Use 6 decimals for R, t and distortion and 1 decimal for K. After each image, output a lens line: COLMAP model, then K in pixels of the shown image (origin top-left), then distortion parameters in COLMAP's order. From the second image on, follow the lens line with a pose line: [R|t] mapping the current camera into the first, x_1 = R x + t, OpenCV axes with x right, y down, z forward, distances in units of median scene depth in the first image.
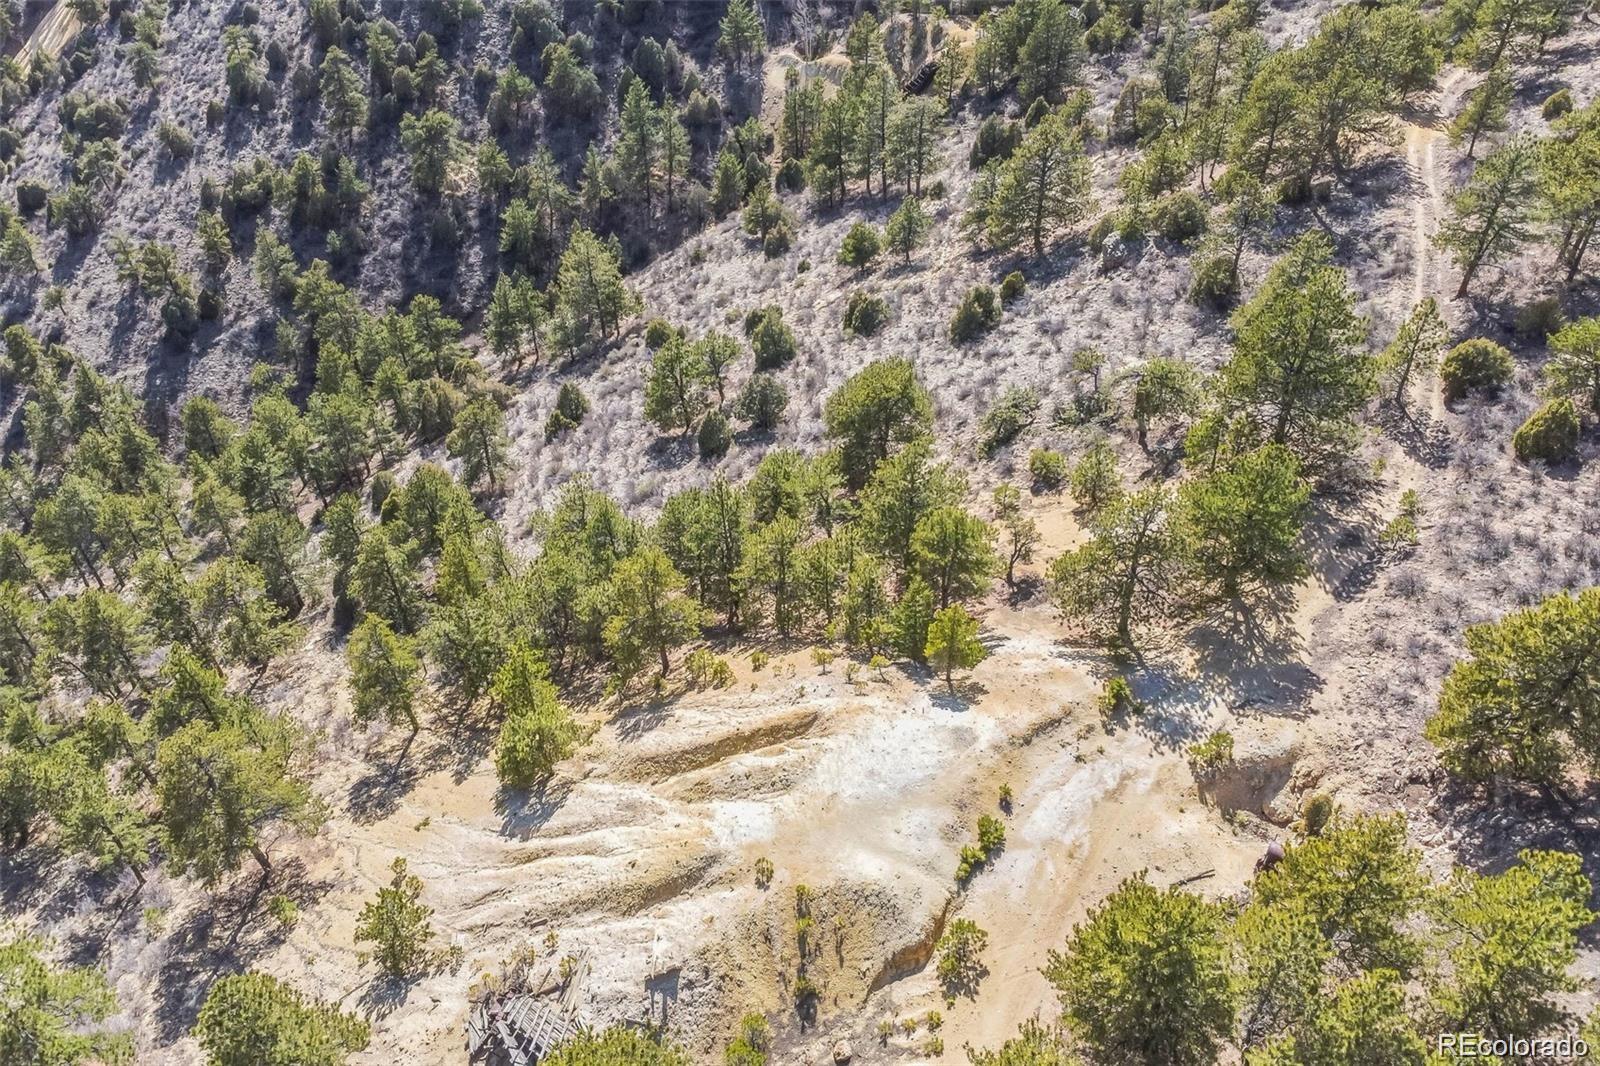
lens RADIAL K [[1200.3, 0, 800.0], [0, 1200.3, 533.0], [0, 0, 1]] dist [-0.004811, -0.002593]
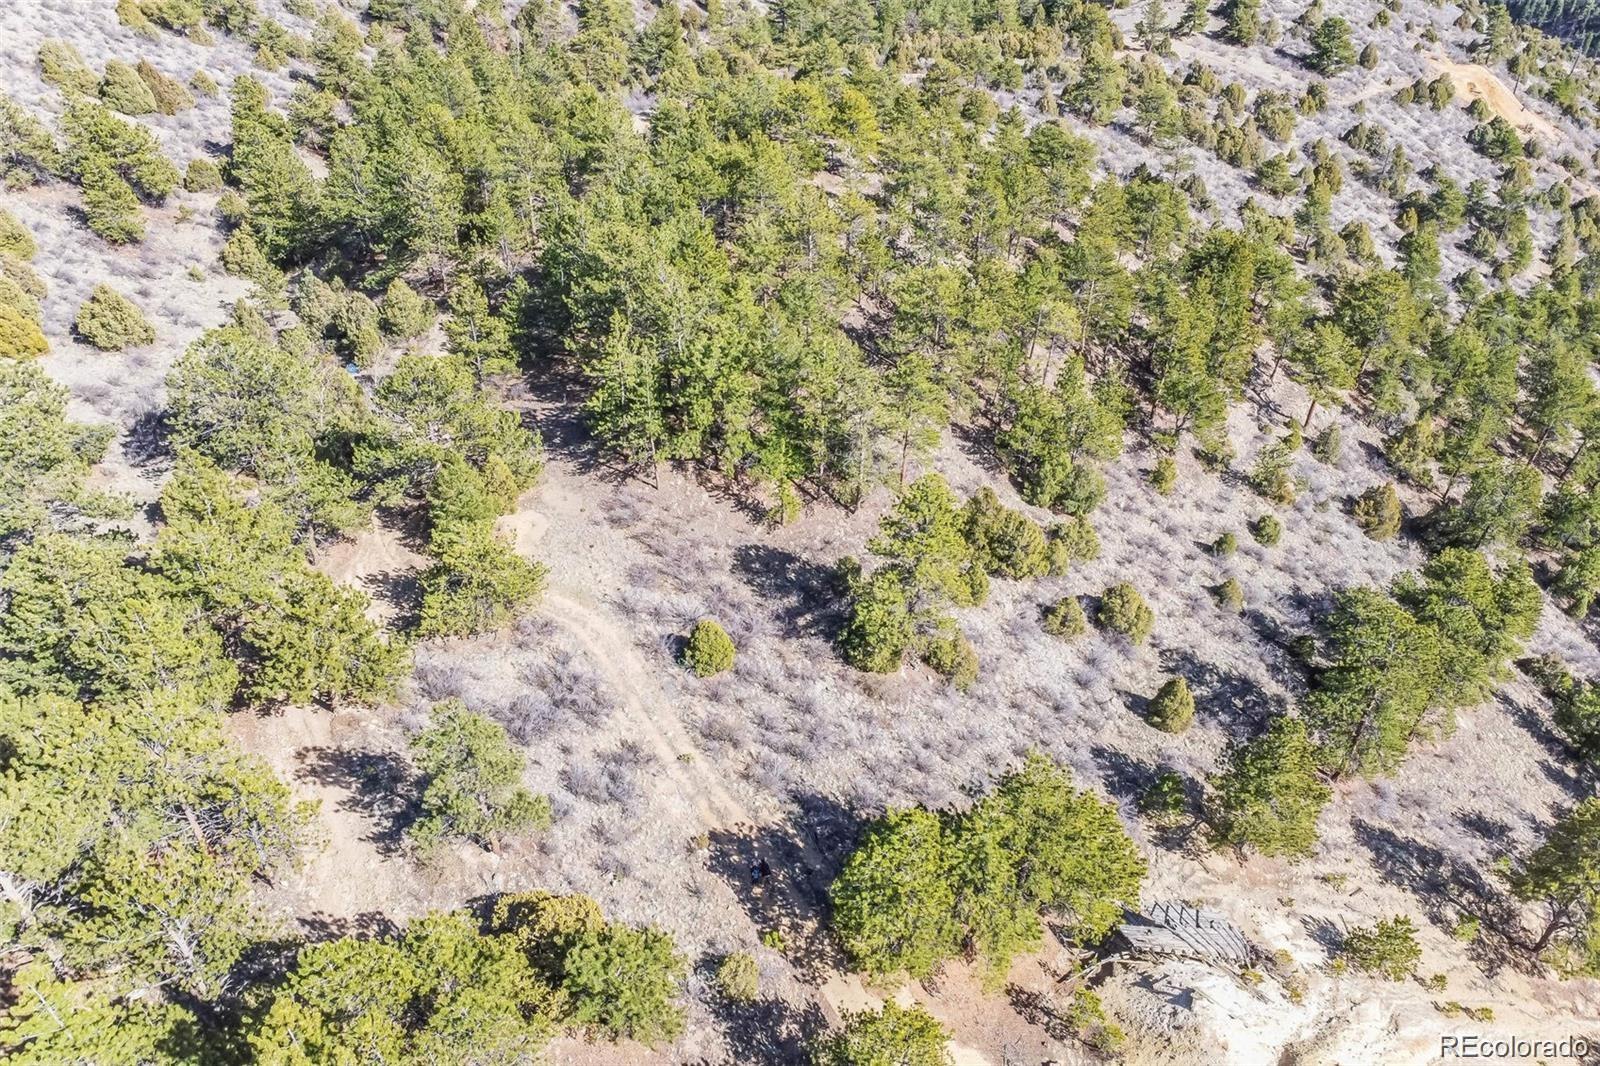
lens RADIAL K [[1200.3, 0, 800.0], [0, 1200.3, 533.0], [0, 0, 1]] dist [-0.004811, -0.002593]
pose [[-0.576186, 0.533104, -0.619524, 0.395729], [-0.556605, 0.299117, 0.775061, -0.296280], [0.598498, 0.791410, 0.124382, 0.228691]]
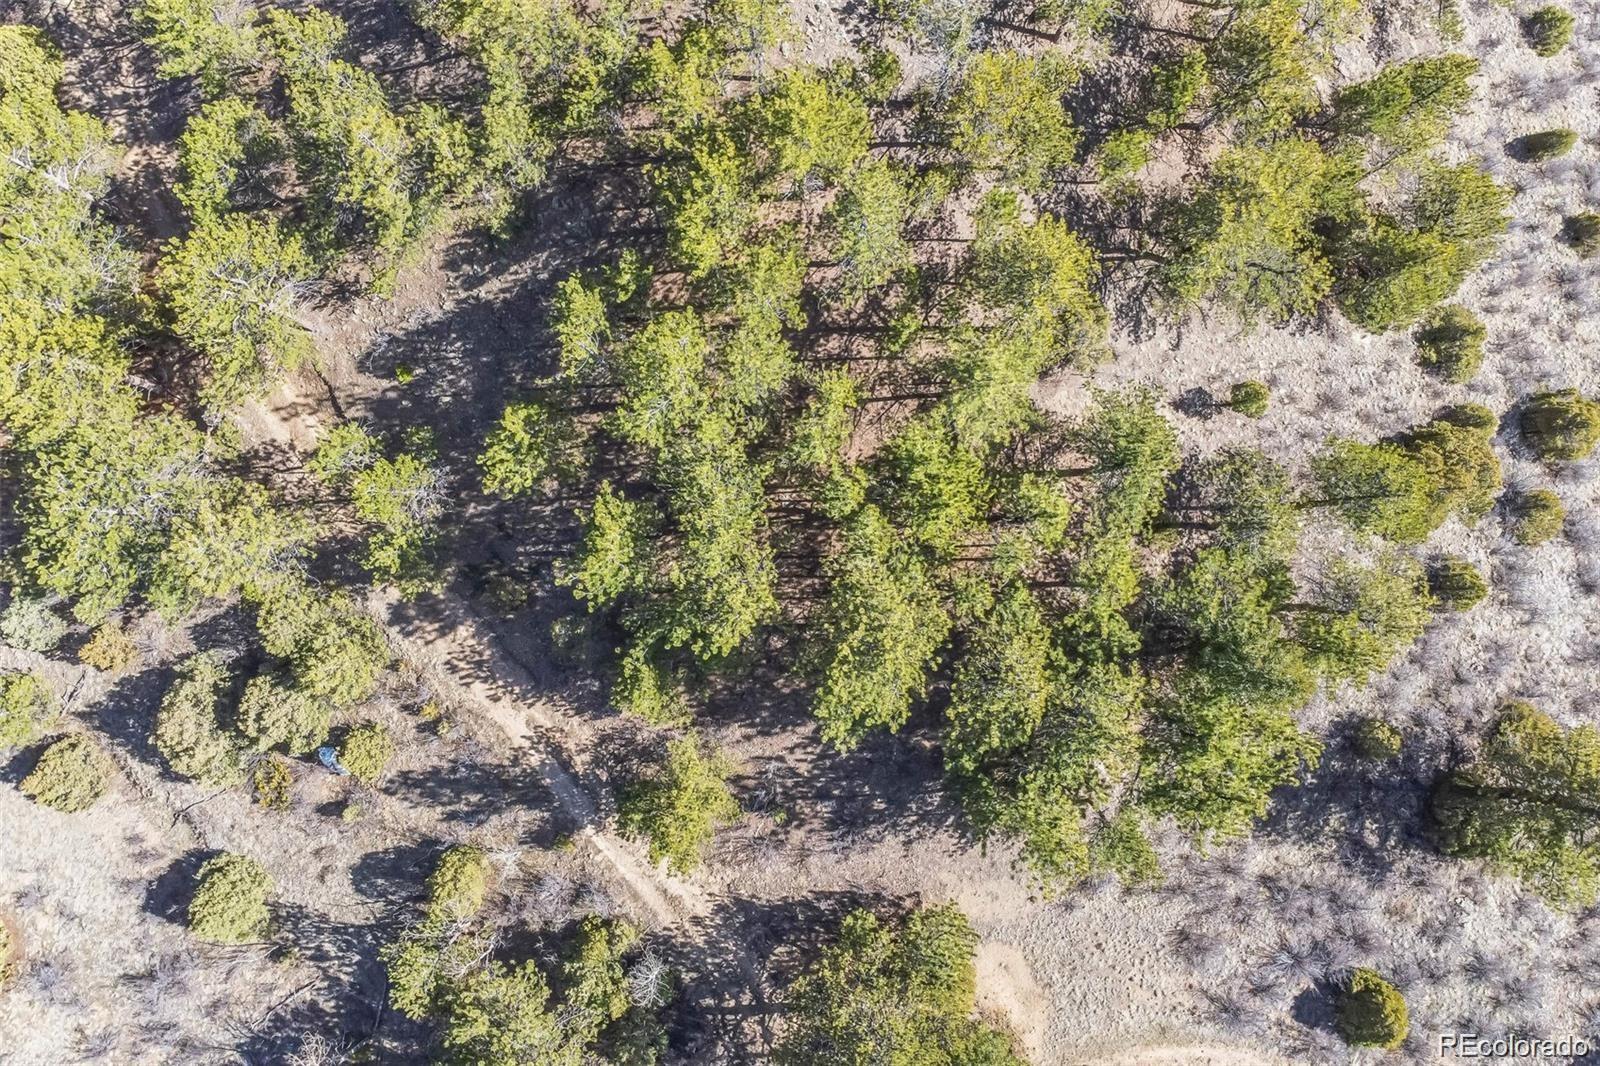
lens RADIAL K [[1200.3, 0, 800.0], [0, 1200.3, 533.0], [0, 0, 1]] dist [-0.004811, -0.002593]
pose [[0.045999, 0.998714, 0.021315, -0.489692], [-0.680255, 0.015692, 0.732808, 0.228839], [0.731531, -0.048208, 0.680102, -0.424725]]
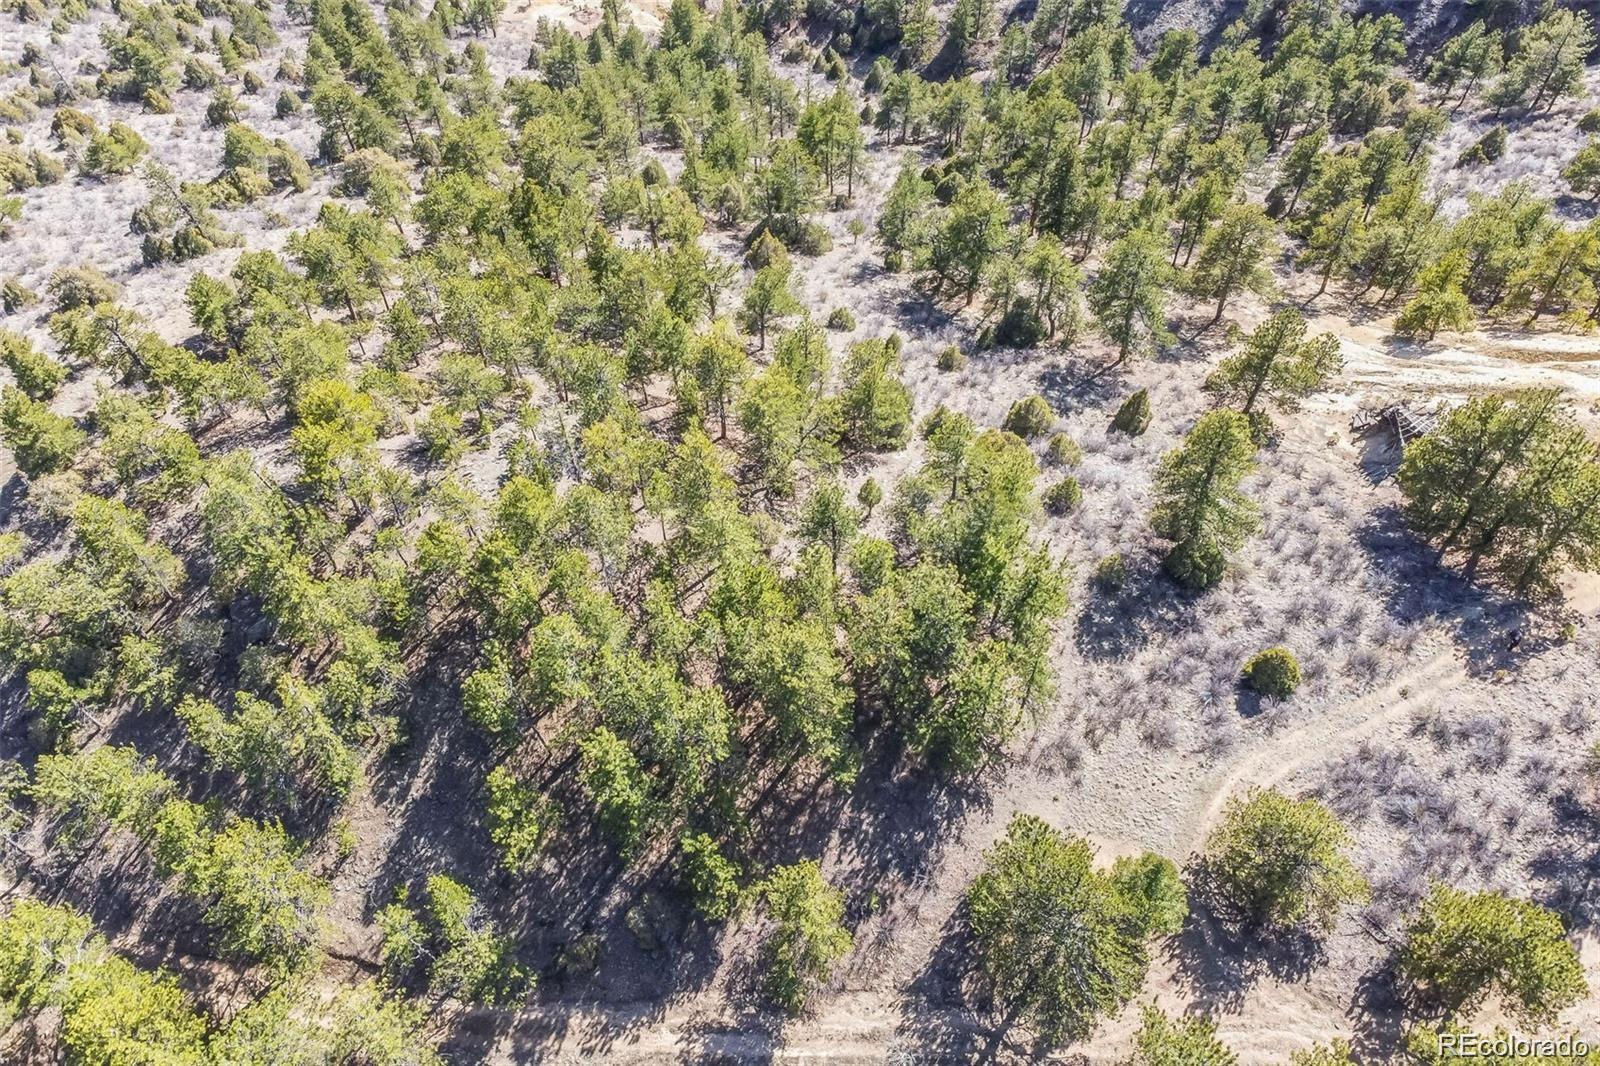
lens RADIAL K [[1200.3, 0, 800.0], [0, 1200.3, 533.0], [0, 0, 1]] dist [-0.004811, -0.002593]
pose [[0.762117, 0.518069, -0.388307, -0.103571], [-0.429430, 0.853330, 0.295664, 0.317441], [0.484528, -0.058579, 0.872812, -0.755853]]
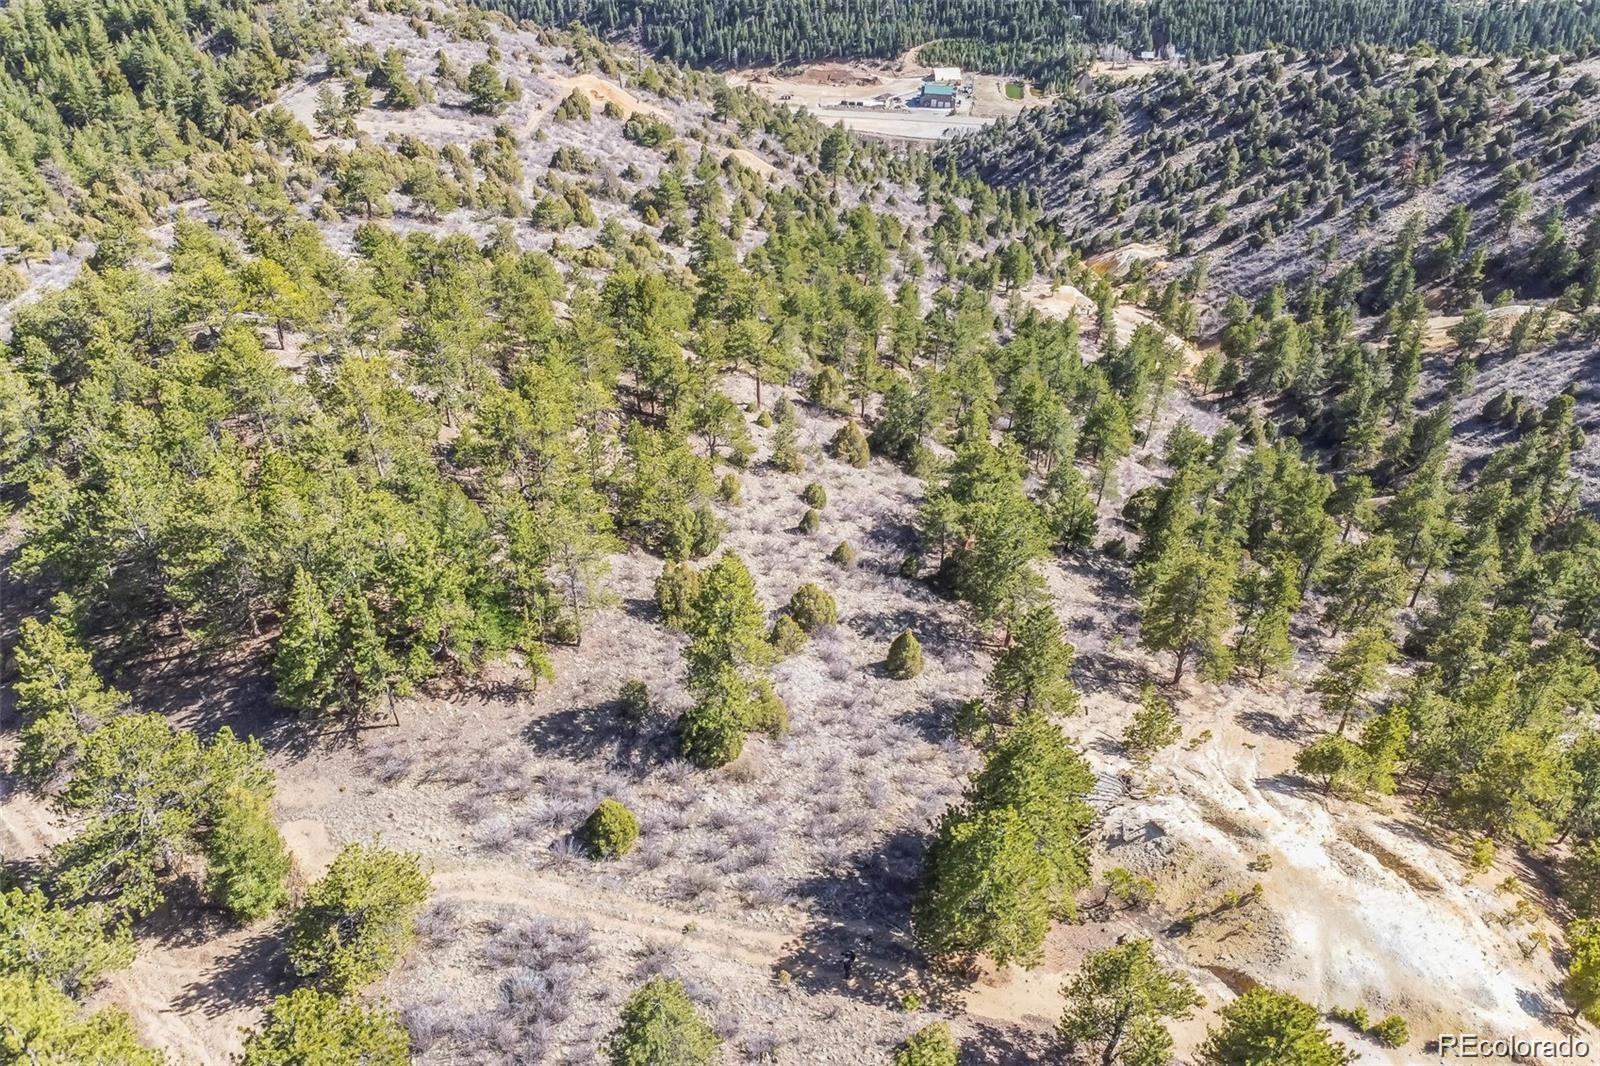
lens RADIAL K [[1195.8, 0, 806.2], [0, 1195.8, 537.6], [0, 0, 1]] dist [-0.004670, -0.002113]
pose [[0.154100, 0.620270, -0.769102, 0.488451], [-0.677197, 0.633121, 0.374917, -0.059973], [0.719484, 0.463059, 0.517609, -0.110256]]
